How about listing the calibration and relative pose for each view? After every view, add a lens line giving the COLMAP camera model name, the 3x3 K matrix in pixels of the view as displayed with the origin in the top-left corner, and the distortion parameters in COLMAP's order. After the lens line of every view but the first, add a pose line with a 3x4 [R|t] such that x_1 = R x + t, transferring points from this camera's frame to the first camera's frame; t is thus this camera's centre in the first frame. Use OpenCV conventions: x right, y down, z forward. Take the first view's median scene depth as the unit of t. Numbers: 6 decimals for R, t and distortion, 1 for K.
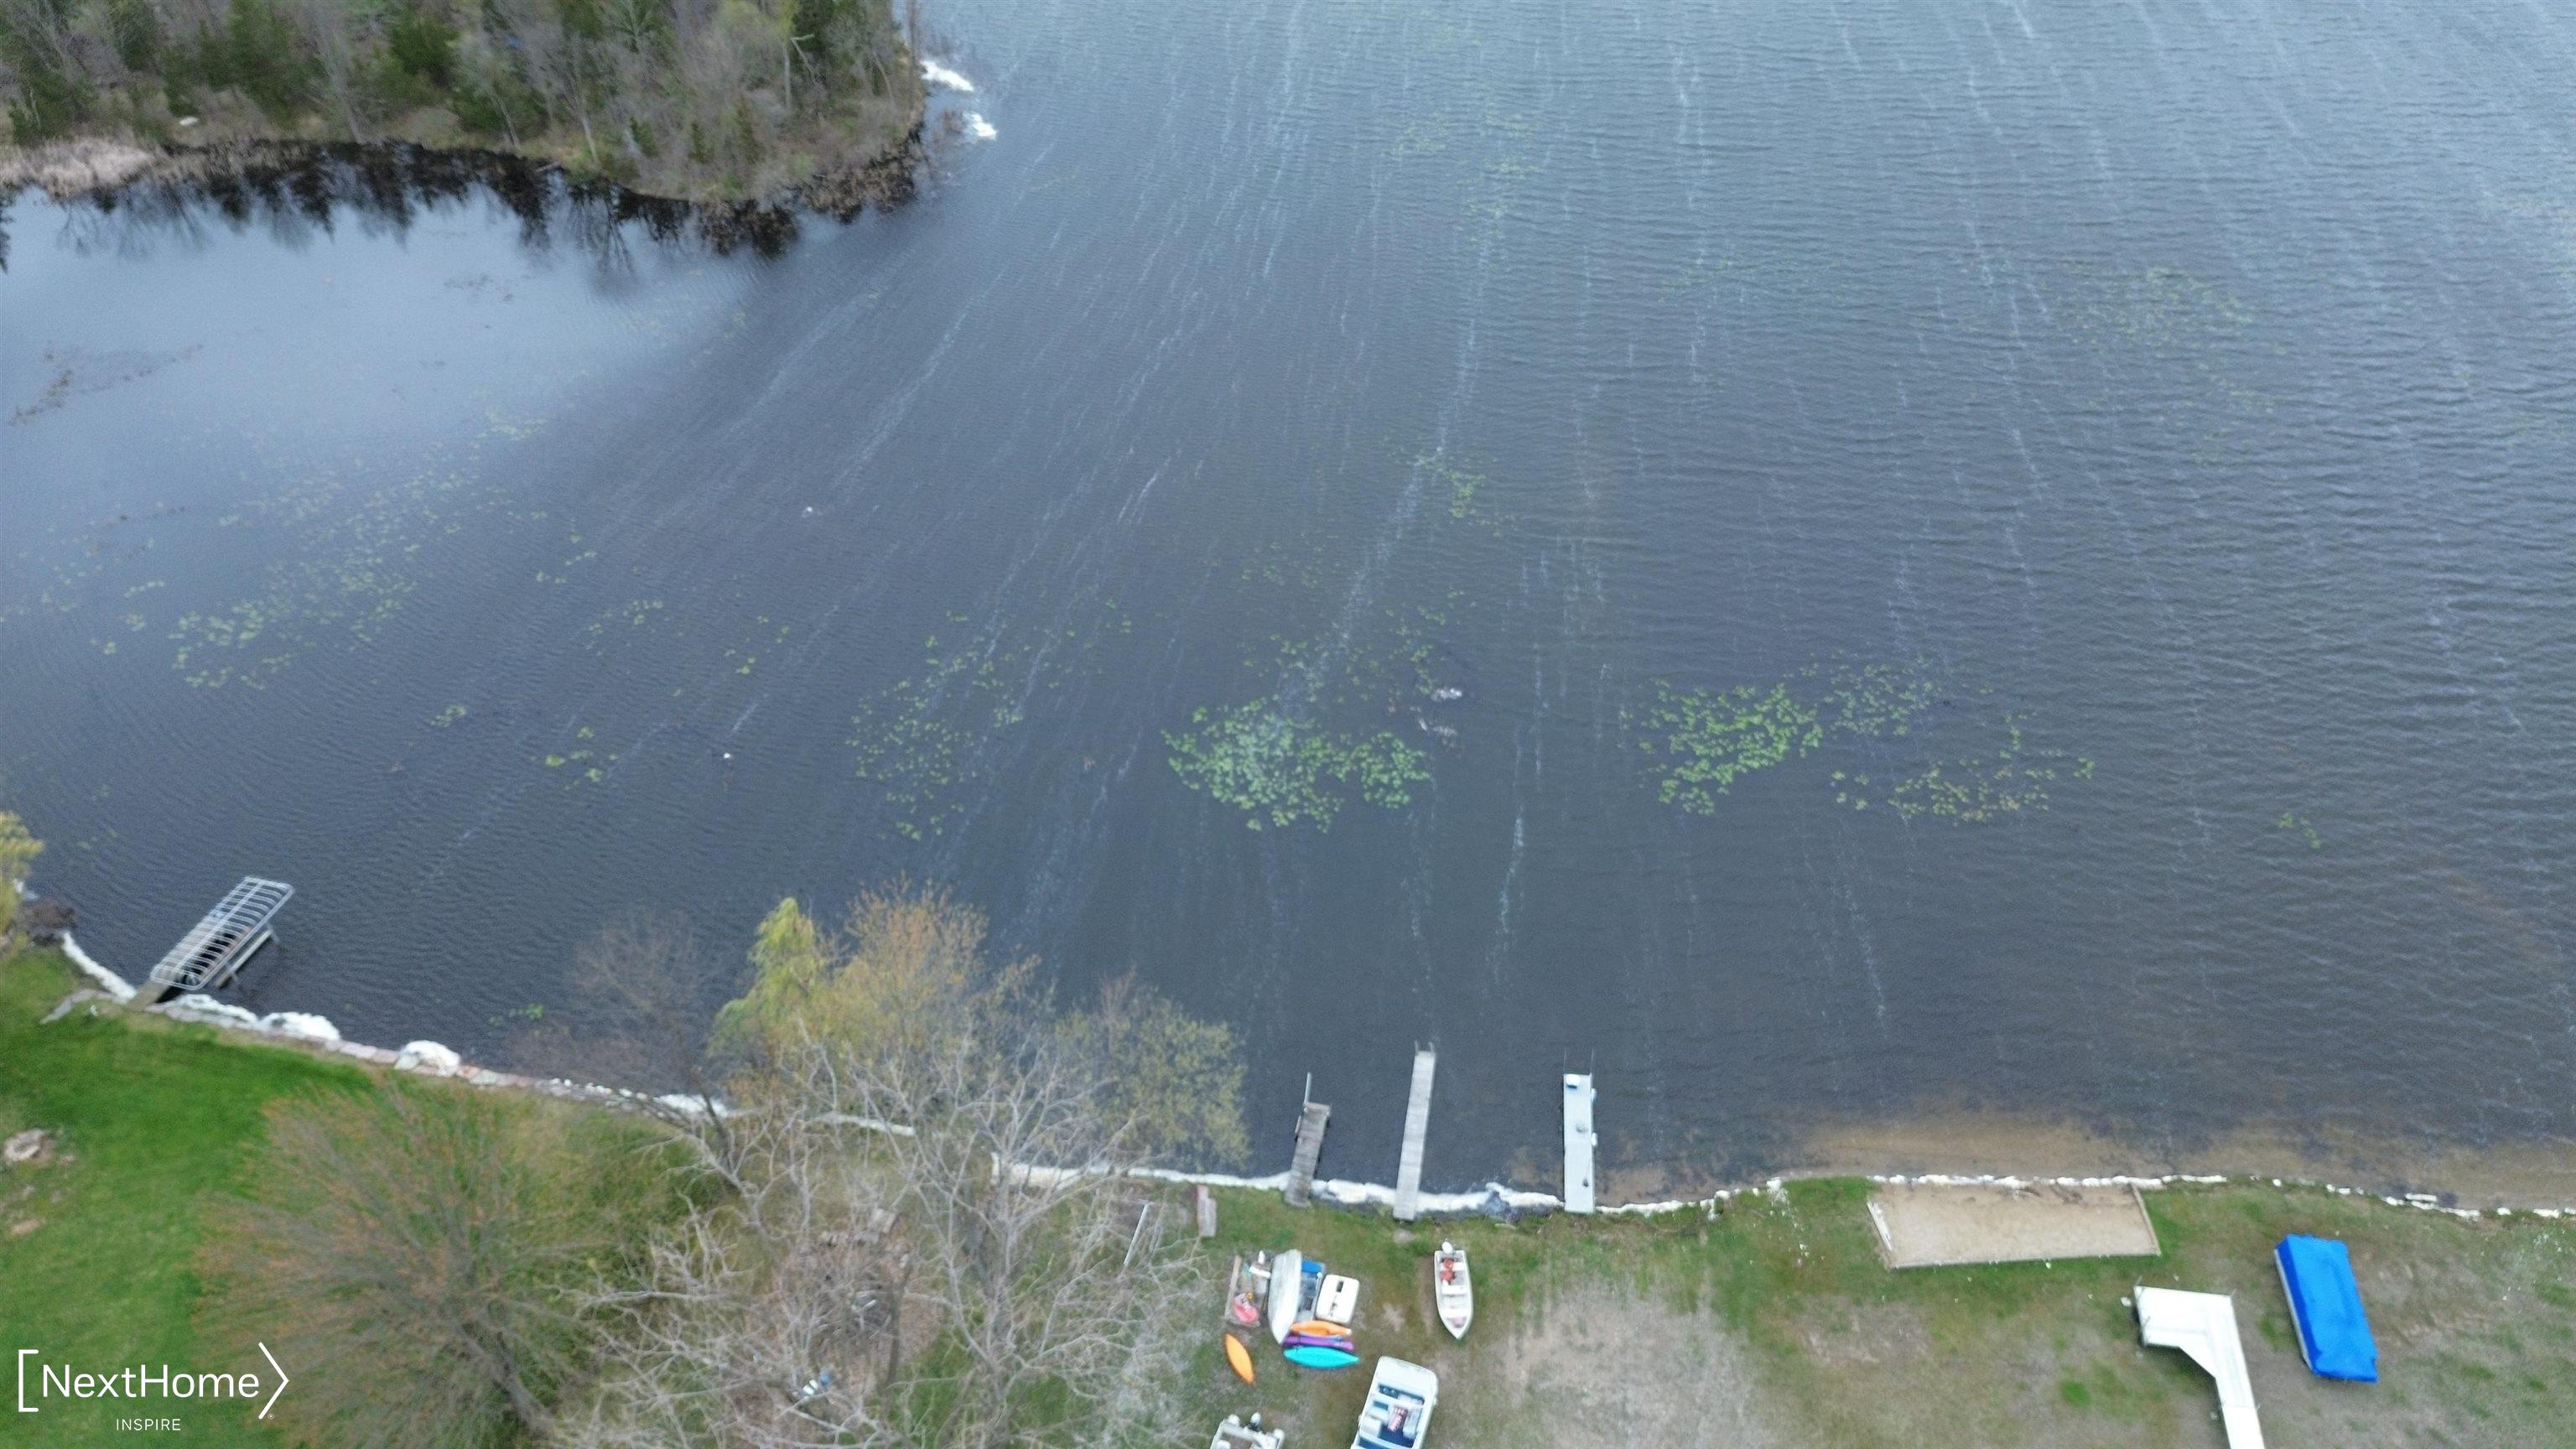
lens RADIAL K [[1818.6, 0, 1289.4], [0, 1818.6, 726.4], [0, 0, 1]] dist [0.062610, -0.064596]
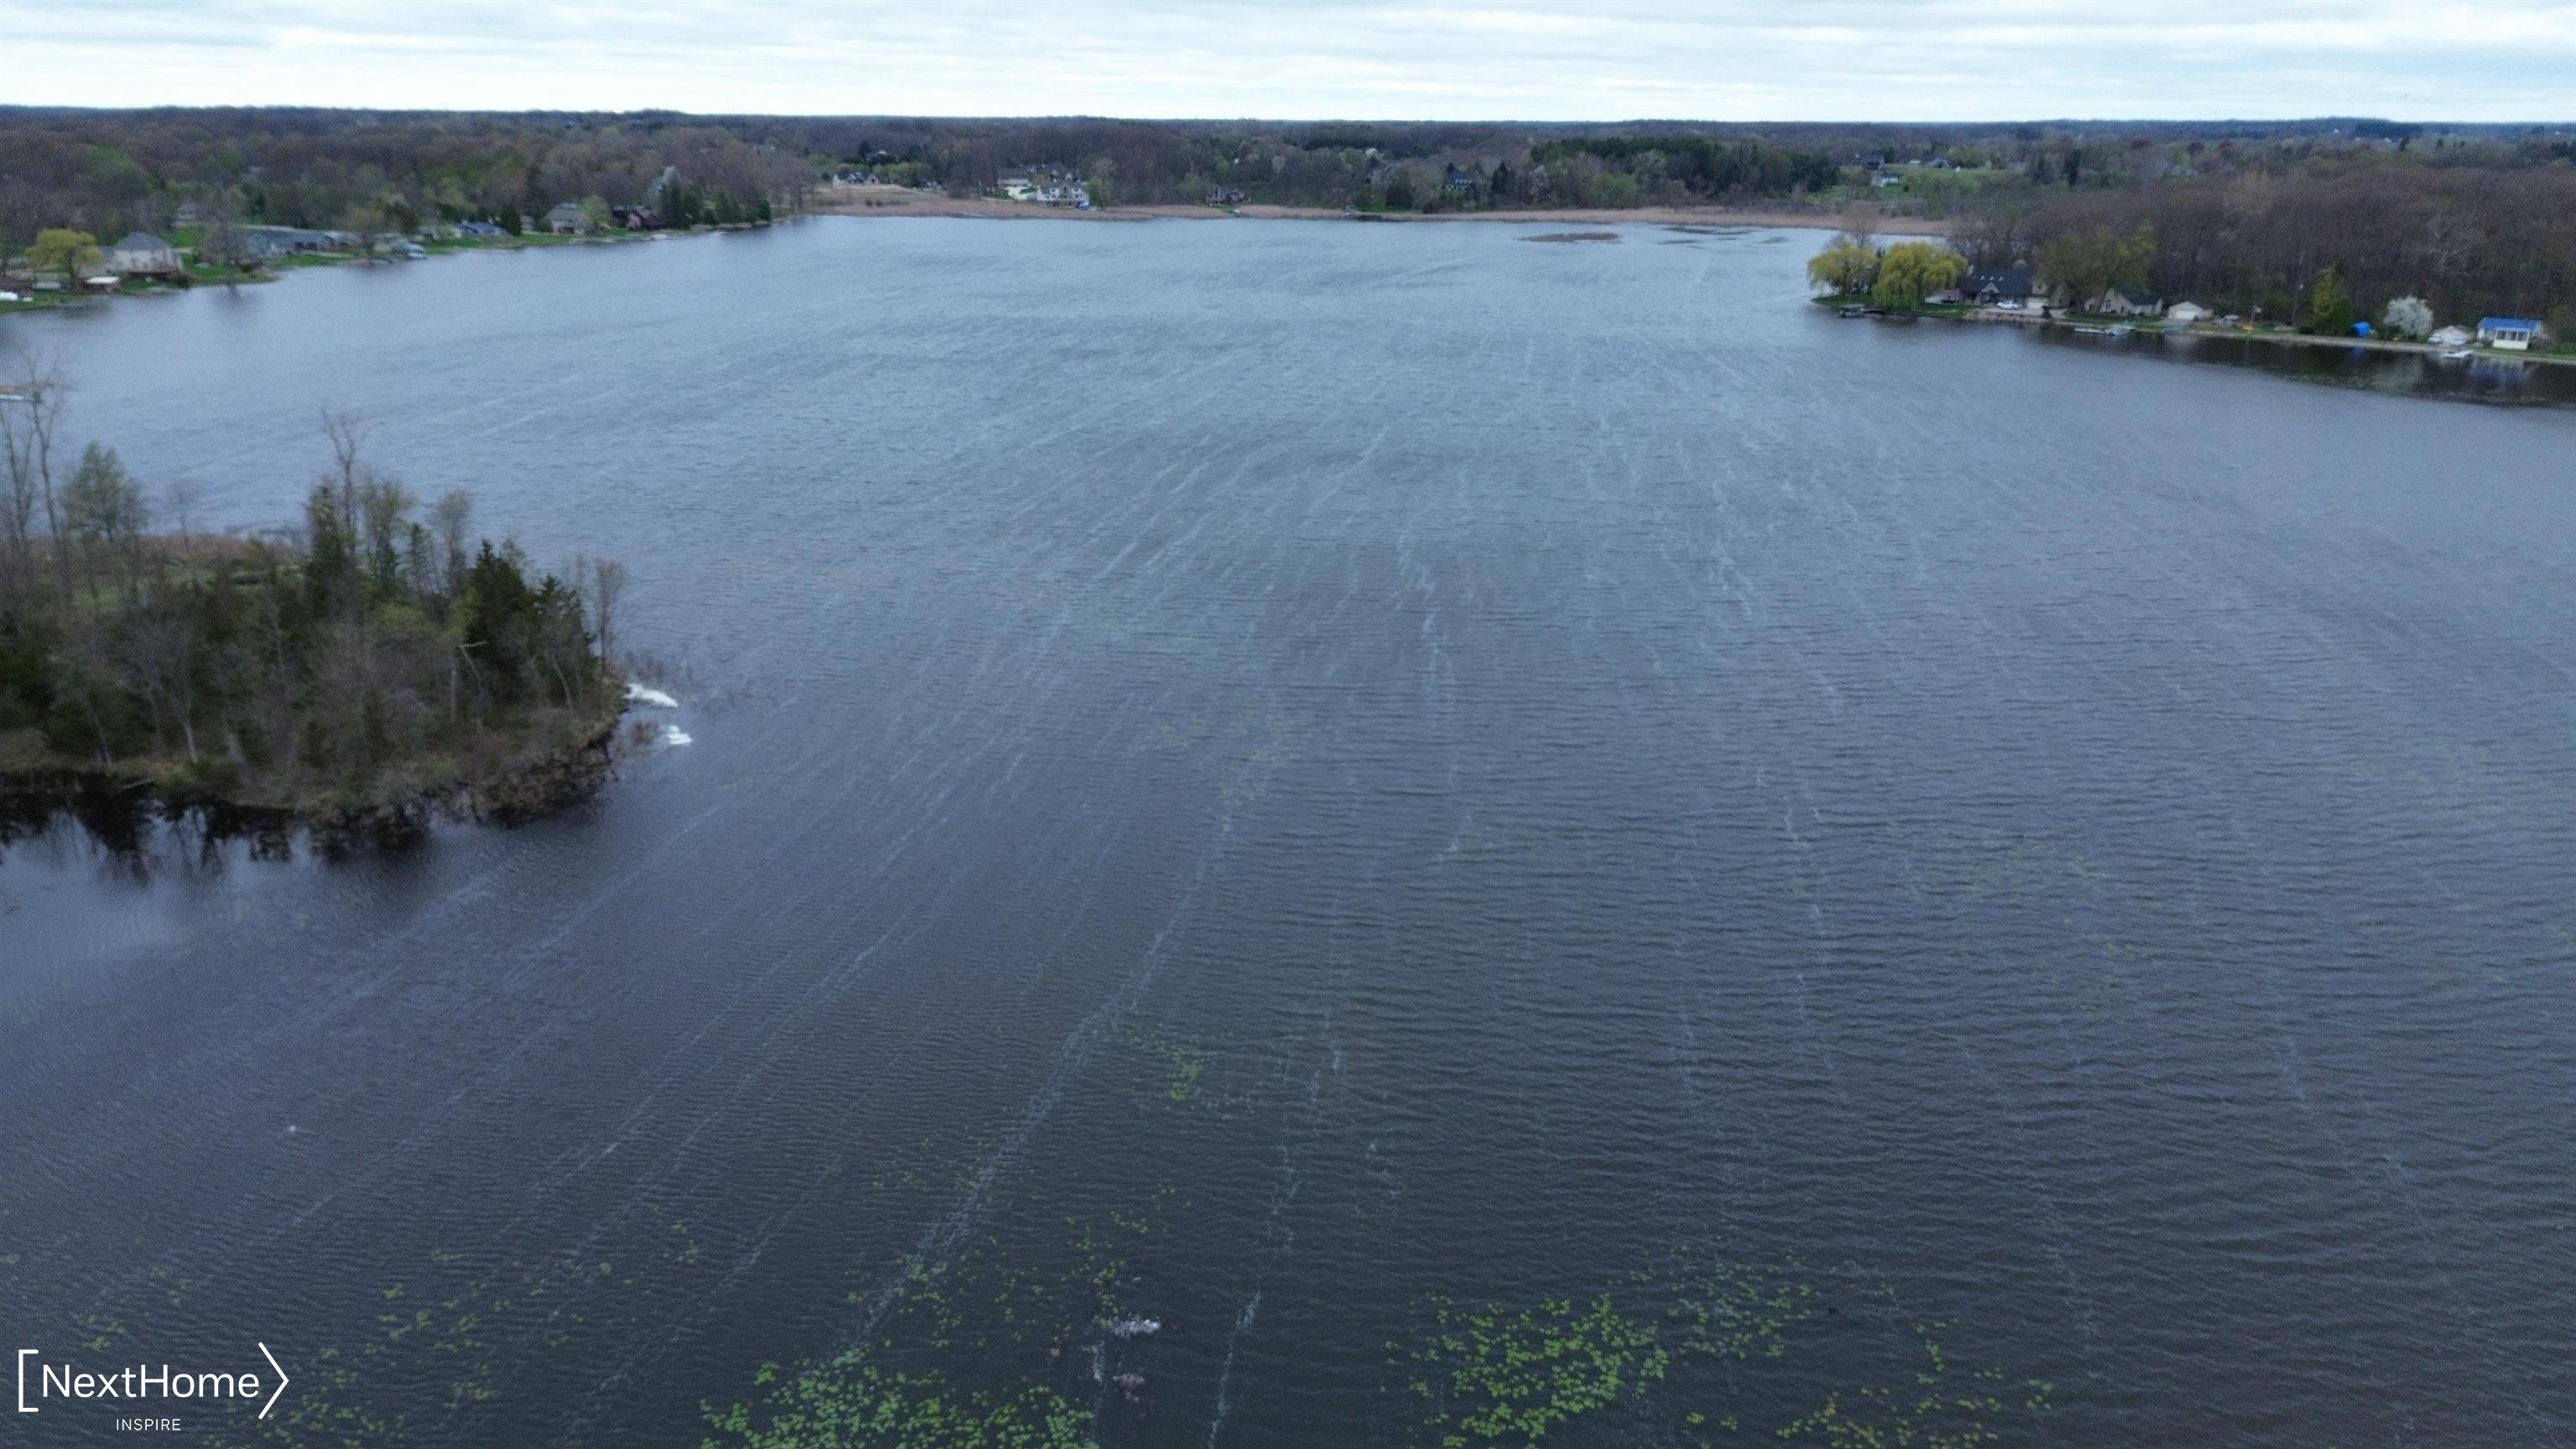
lens RADIAL K [[1818.6, 0, 1291.6], [0, 1818.6, 719.7], [0, 0, 1]] dist [0.062610, -0.064596]
pose [[0.997205, -0.019351, 0.072171, 0.102033], [0.046827, 0.914520, -0.401821, 0.055658], [-0.058226, 0.404078, 0.912870, 0.267316]]
